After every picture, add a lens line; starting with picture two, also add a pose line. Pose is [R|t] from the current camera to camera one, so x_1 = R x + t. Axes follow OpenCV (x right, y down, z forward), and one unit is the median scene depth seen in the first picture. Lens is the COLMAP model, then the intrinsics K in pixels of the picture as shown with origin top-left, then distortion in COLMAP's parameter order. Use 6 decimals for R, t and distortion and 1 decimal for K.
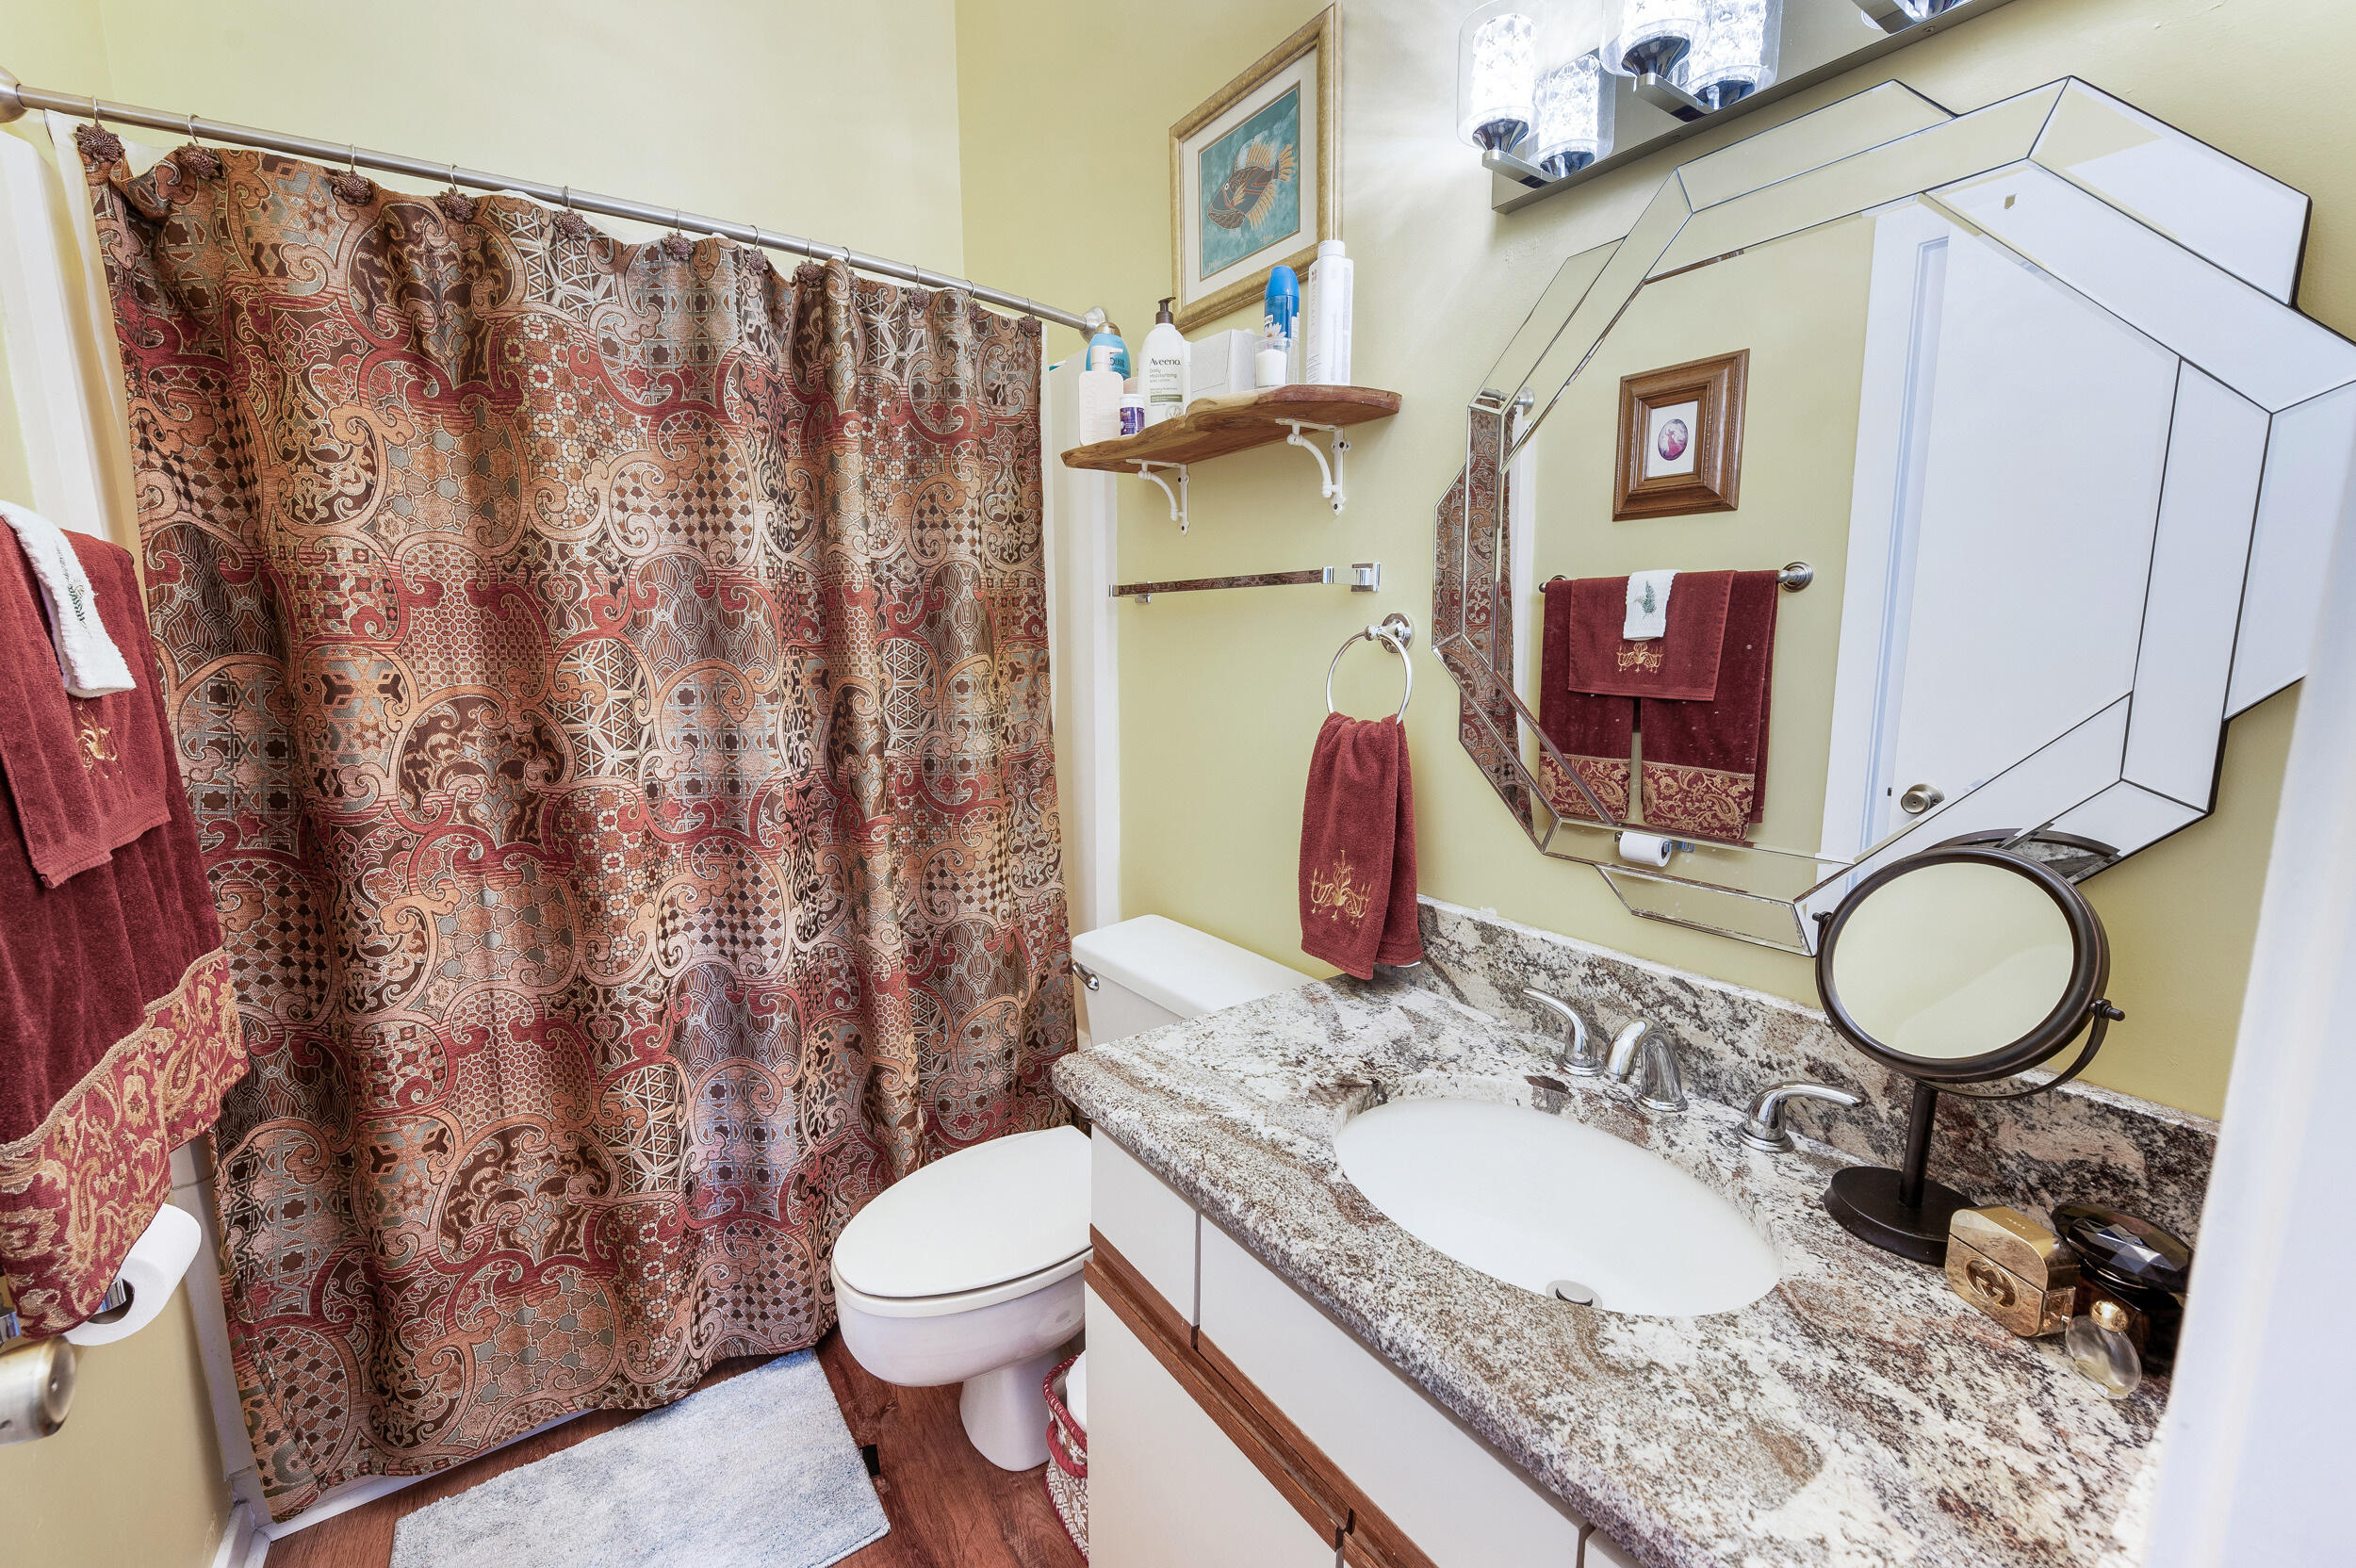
lens RADIAL K [[944.8, 0, 1184.5], [0, 944.8, 783.9], [0, 0, 1]] dist [-0.001066, -0.000683]
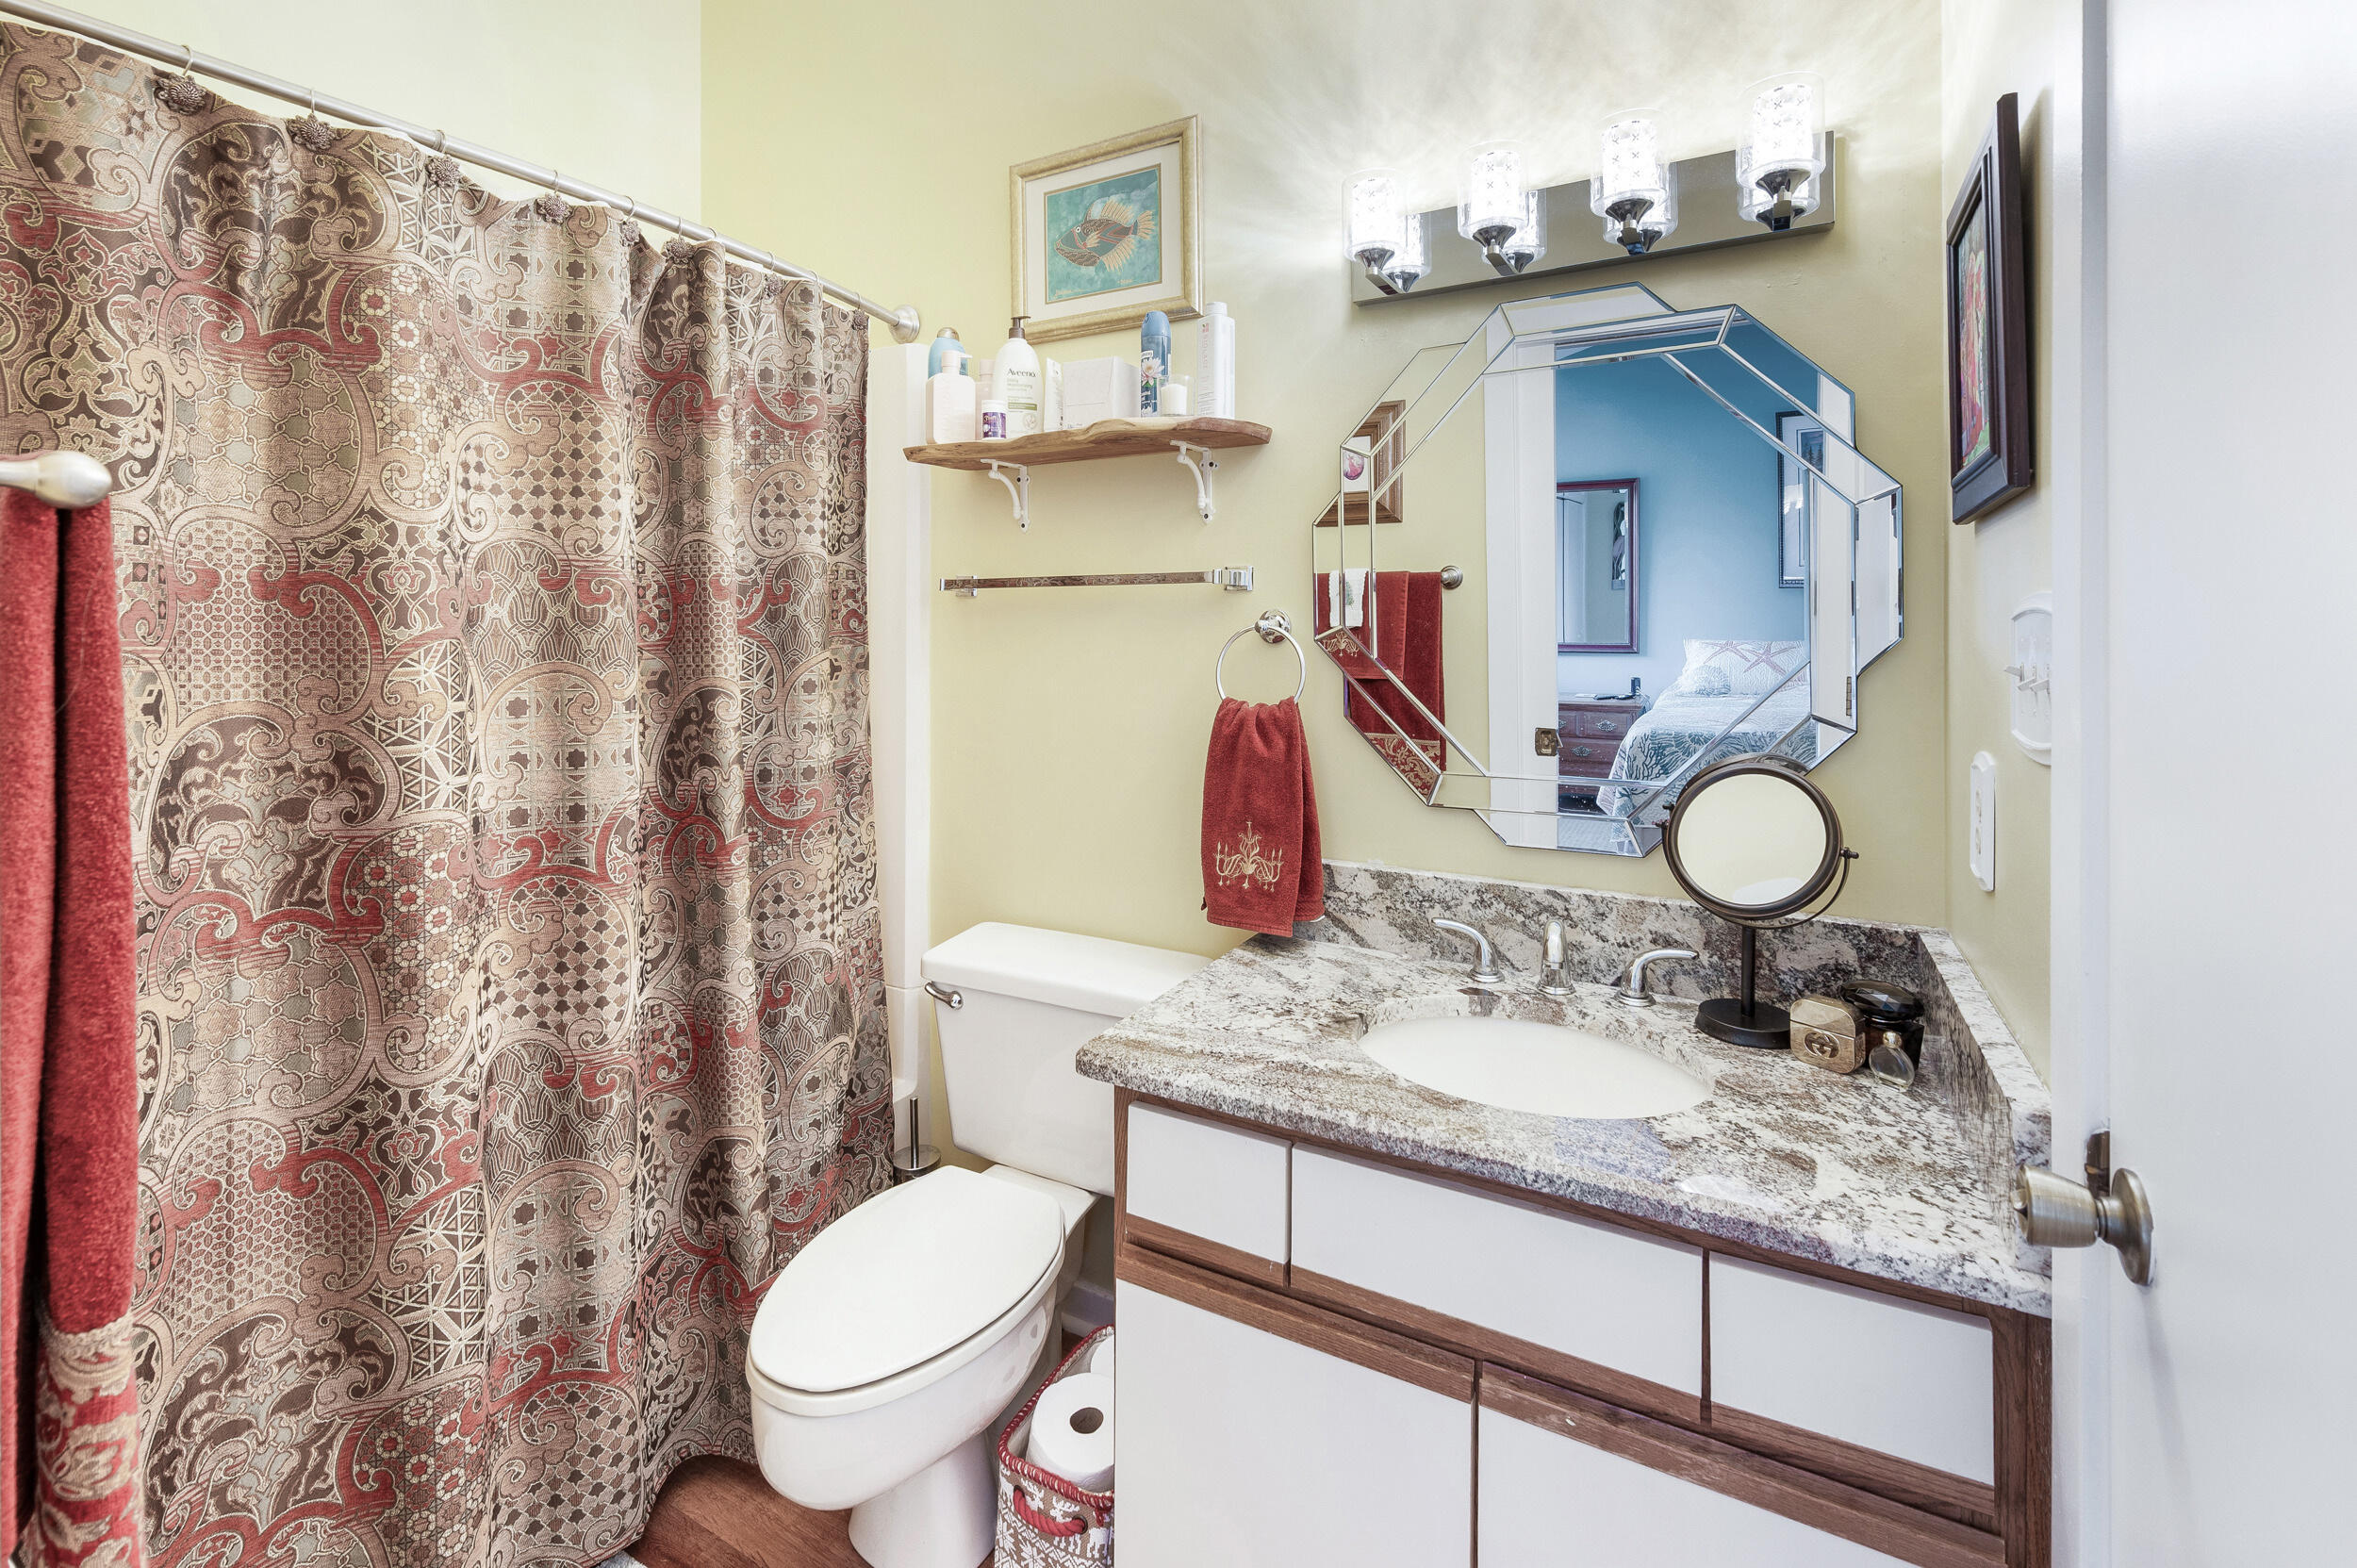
lens RADIAL K [[1064.8, 0, 1183.7], [0, 1064.8, 624.3], [0, 0, 1]] dist [-0.001421, -0.000009]
pose [[0.897364, -0.005377, 0.441259, -0.439914], [0.073867, 0.987648, -0.138184, 0.008328], [-0.435066, 0.156596, 0.886677, -0.100467]]
